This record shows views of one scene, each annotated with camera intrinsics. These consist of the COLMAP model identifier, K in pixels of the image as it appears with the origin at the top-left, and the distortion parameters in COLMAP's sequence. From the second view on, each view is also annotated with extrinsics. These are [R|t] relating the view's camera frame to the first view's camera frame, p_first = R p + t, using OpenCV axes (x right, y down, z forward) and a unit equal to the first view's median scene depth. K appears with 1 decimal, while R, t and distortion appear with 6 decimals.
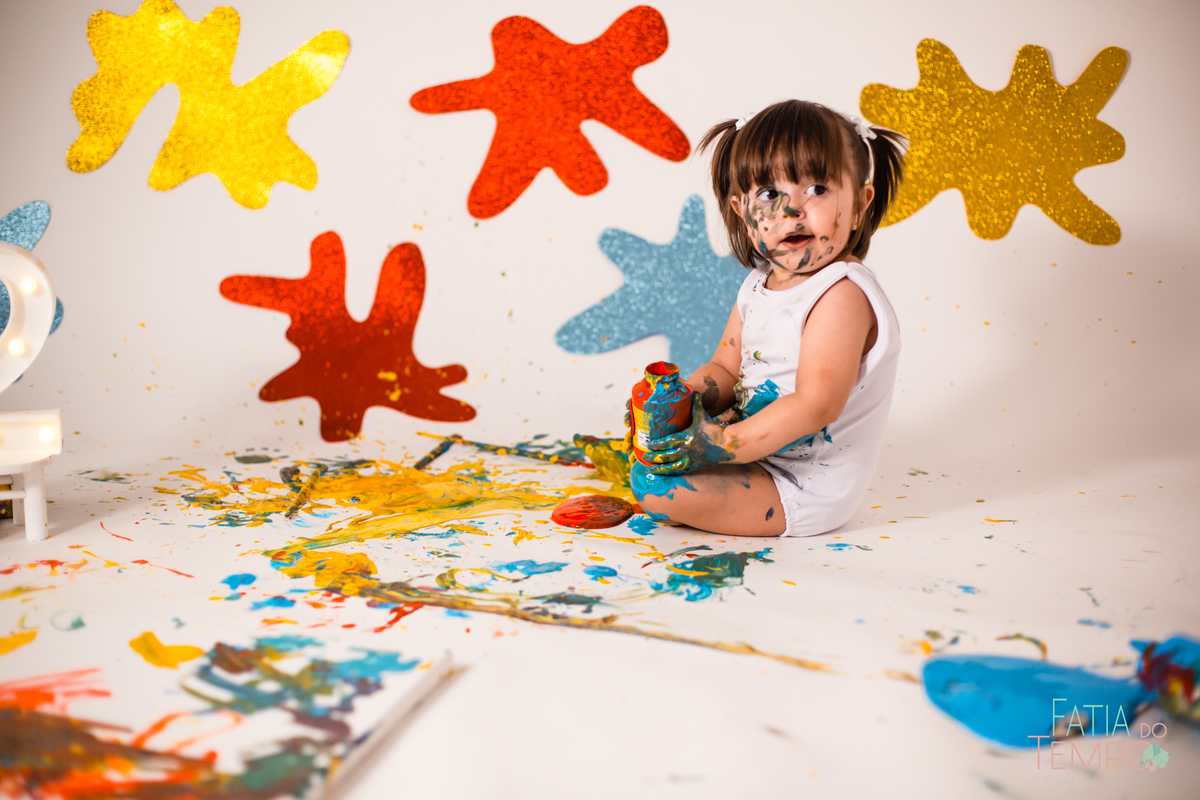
lens RADIAL K [[1805.9, 0, 599.7], [0, 1805.9, 403.4], [0, 0, 1]] dist [-0.139371, 0.000000]
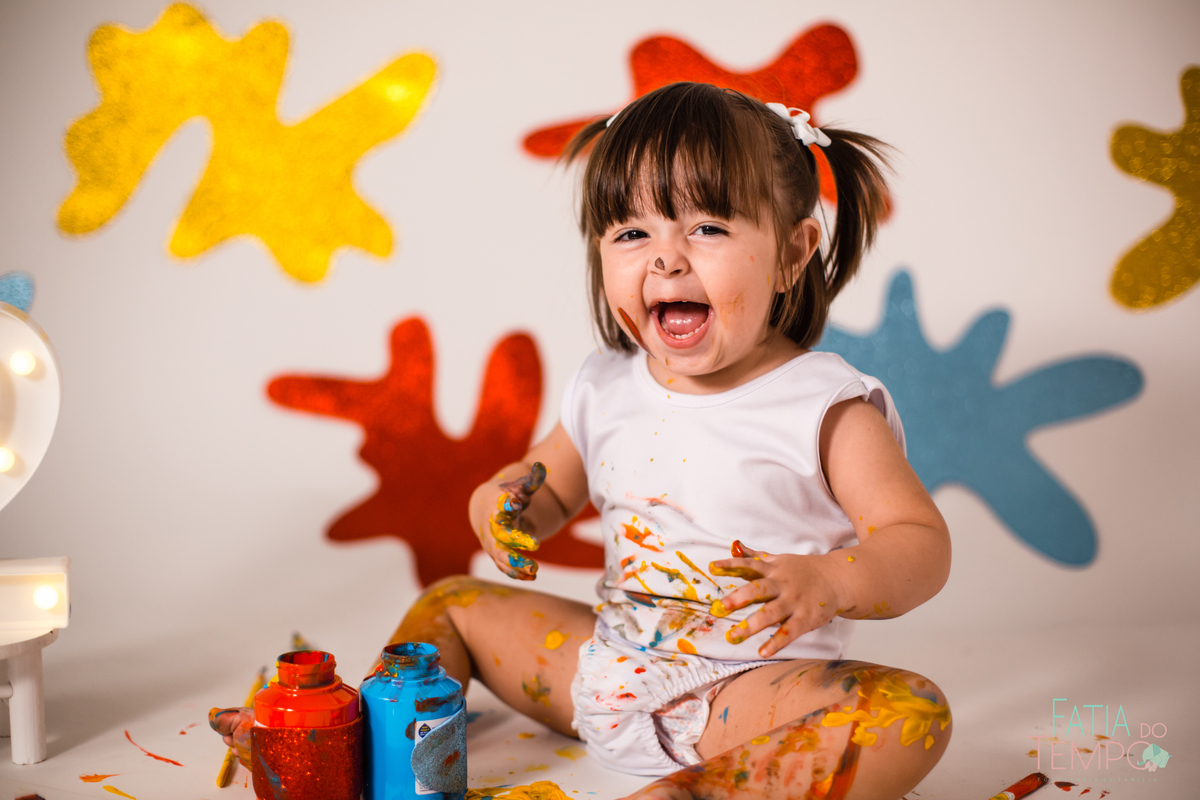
lens RADIAL K [[1805.9, 0, 606.9], [0, 1805.9, 381.1], [0, 0, 1]] dist [-0.139371, 0.000000]
pose [[0.999331, -0.002123, 0.036503, -0.098305], [0.005424, 0.995875, -0.090573, -0.000721], [-0.036160, 0.090710, 0.995221, 0.260795]]
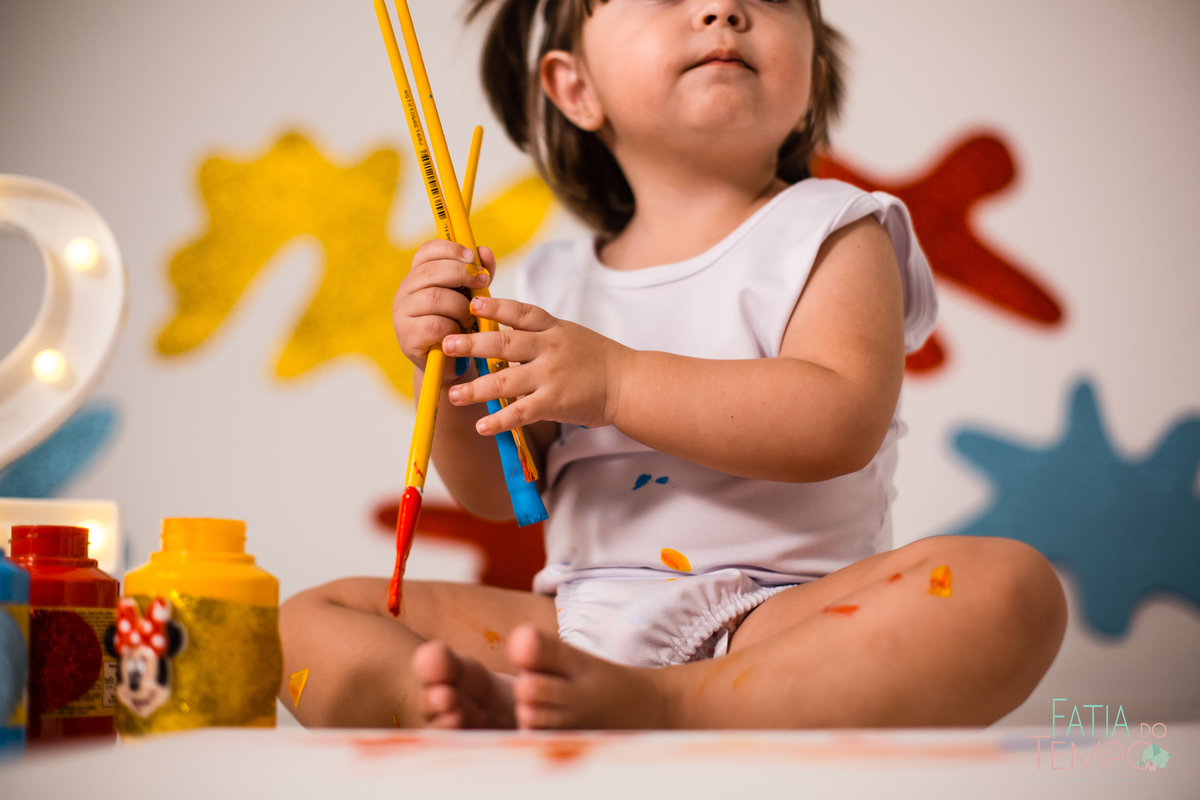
lens RADIAL K [[1805.9, 0, 592.8], [0, 1805.9, 396.2], [0, 0, 1]] dist [-0.139371, 0.000000]
pose [[0.999123, -0.017647, -0.037963, -0.104426], [0.003588, 0.939573, -0.342329, 0.118994], [0.041710, 0.341893, 0.938813, 0.367659]]
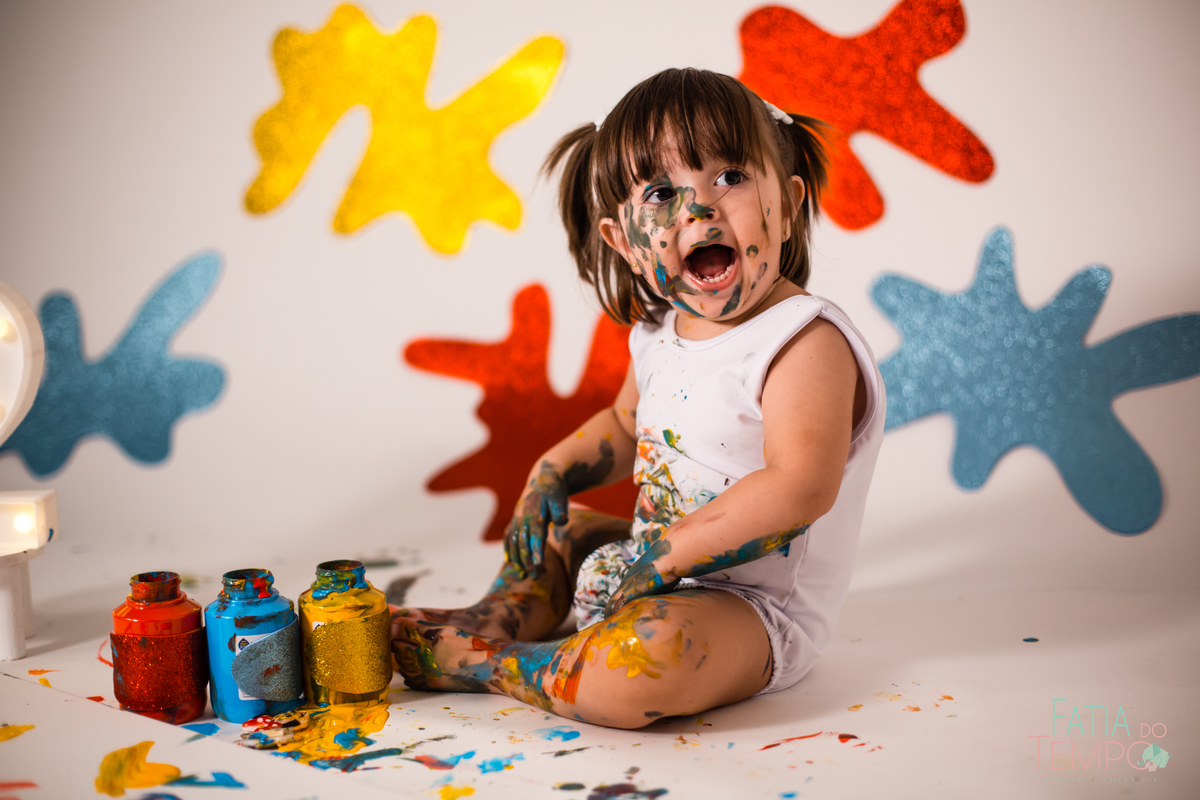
lens RADIAL K [[1805.9, 0, 595.6], [0, 1805.9, 398.7], [0, 0, 1]] dist [-0.139371, 0.000000]
pose [[0.955431, 0.002967, -0.295200, 0.111955], [-0.022056, 0.997872, -0.061358, 0.004056], [0.294390, 0.065134, 0.953463, 0.250631]]
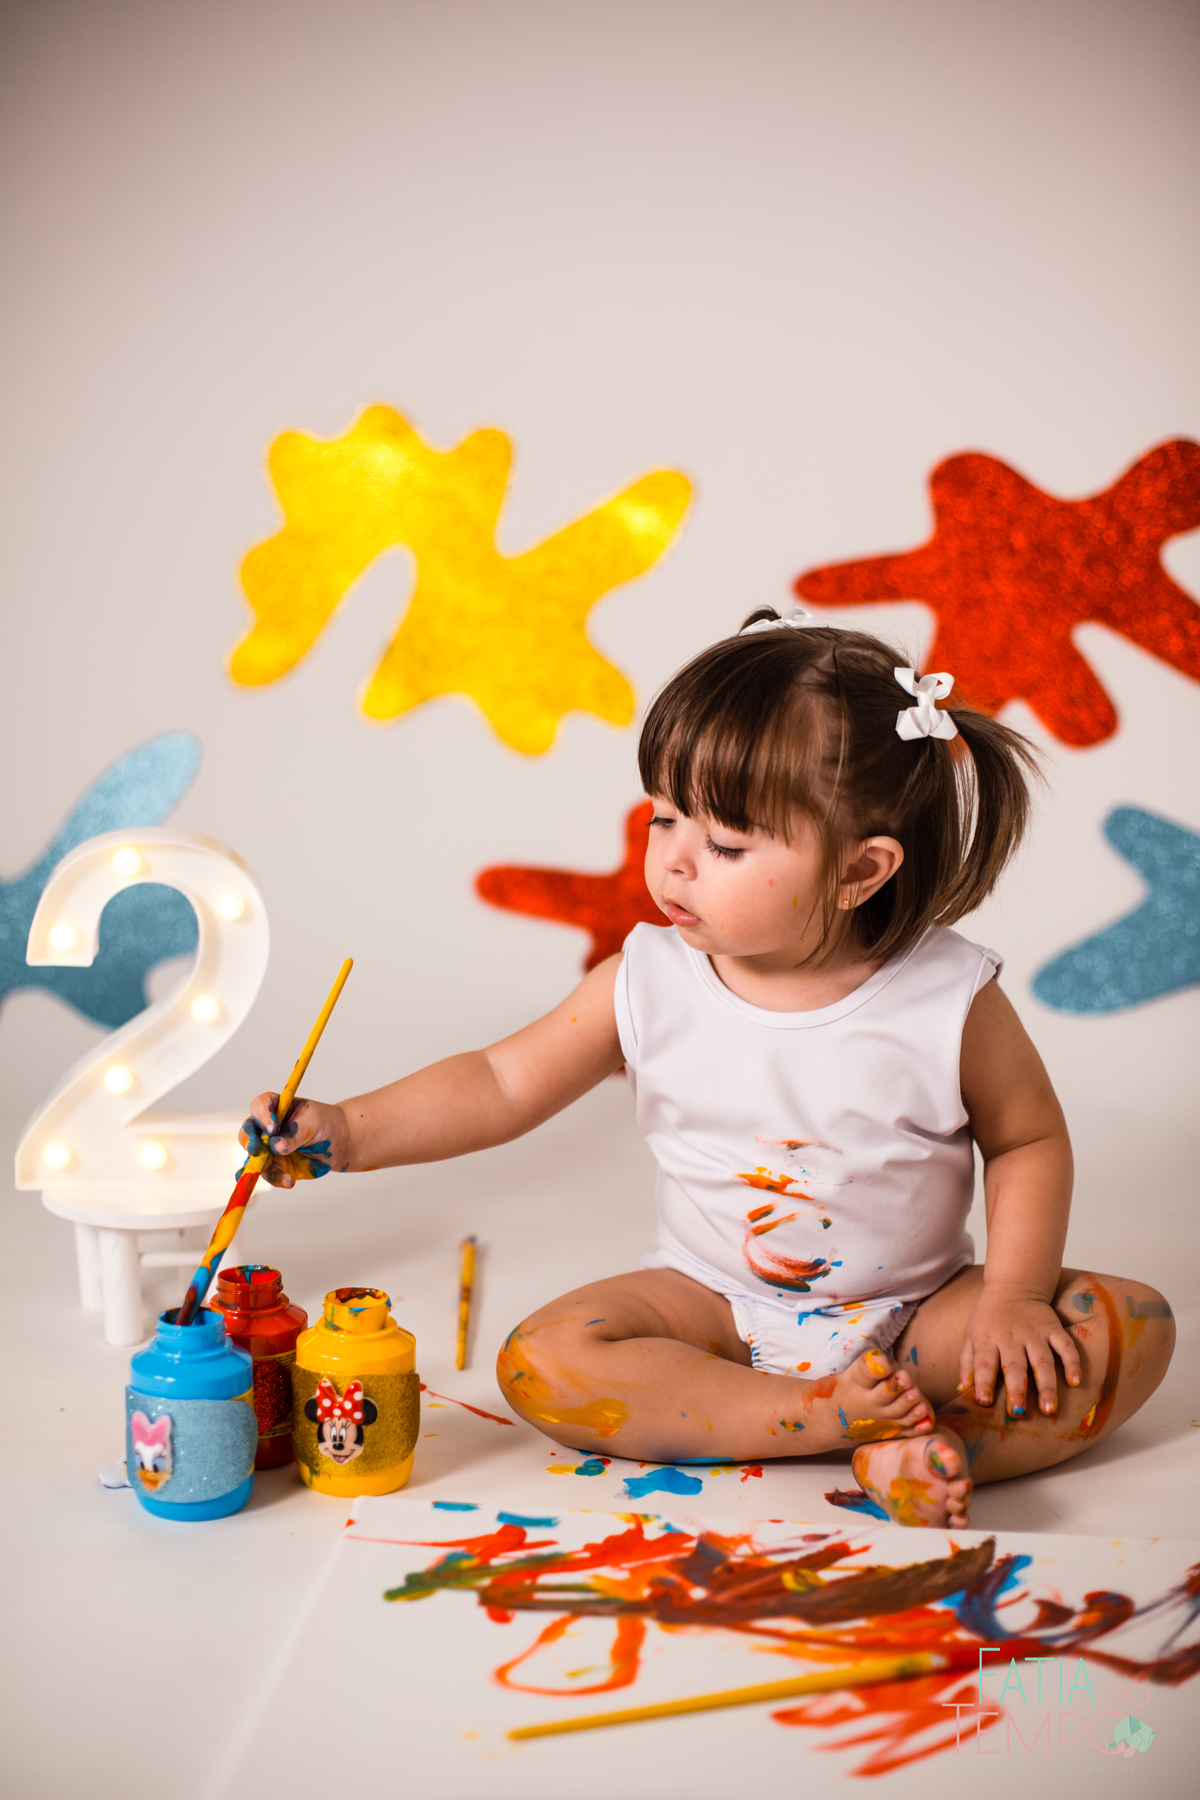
lens RADIAL K [[2708.9, 0, 587.9], [0, 2708.9, 858.6], [0, 0, 1]] dist [-0.139371, 0.000000]
pose [[0.995165, 0.025194, -0.094934, -0.086284], [-0.029626, 0.998522, -0.045570, -0.032589], [0.093646, 0.048162, 0.994440, 0.086580]]
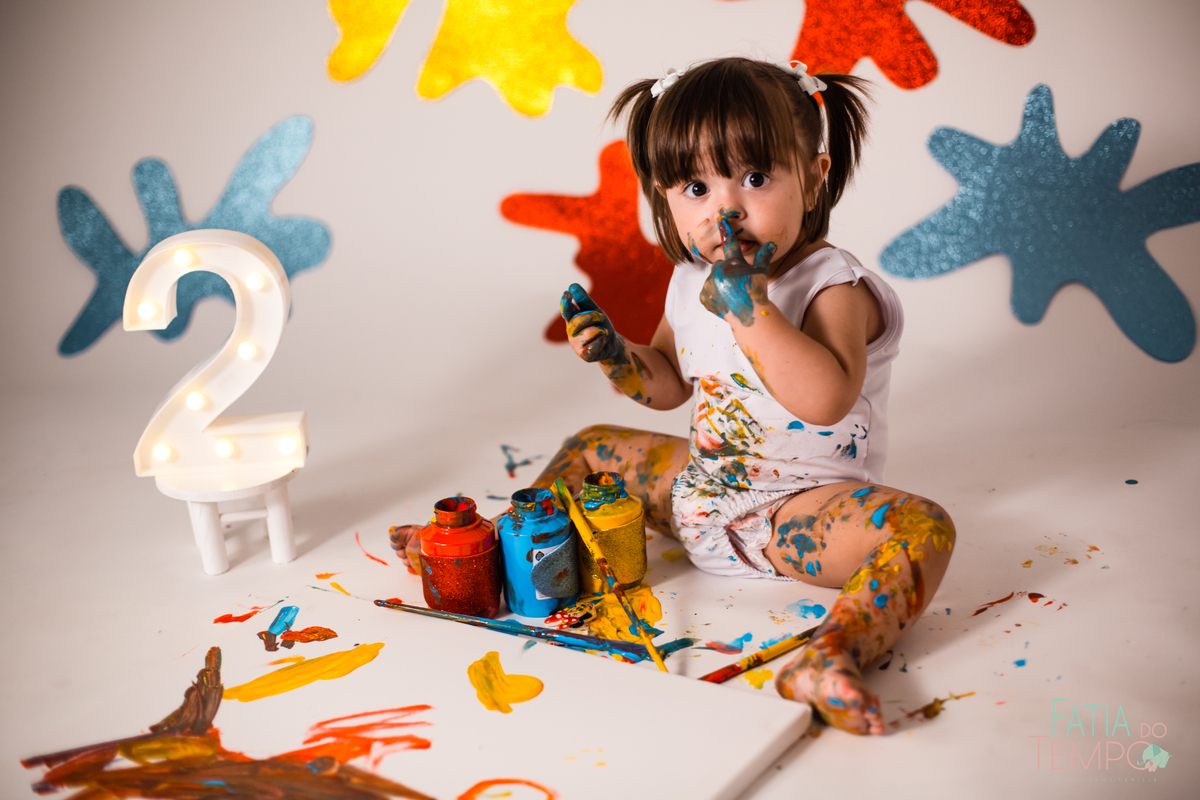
lens RADIAL K [[1805.9, 0, 608.3], [0, 1805.9, 394.7], [0, 0, 1]] dist [-0.139371, 0.000000]
pose [[0.981925, -0.009264, -0.189044, 0.010053], [0.034231, 0.991023, 0.129237, -0.086643], [0.186150, -0.133372, 0.973427, 0.124038]]
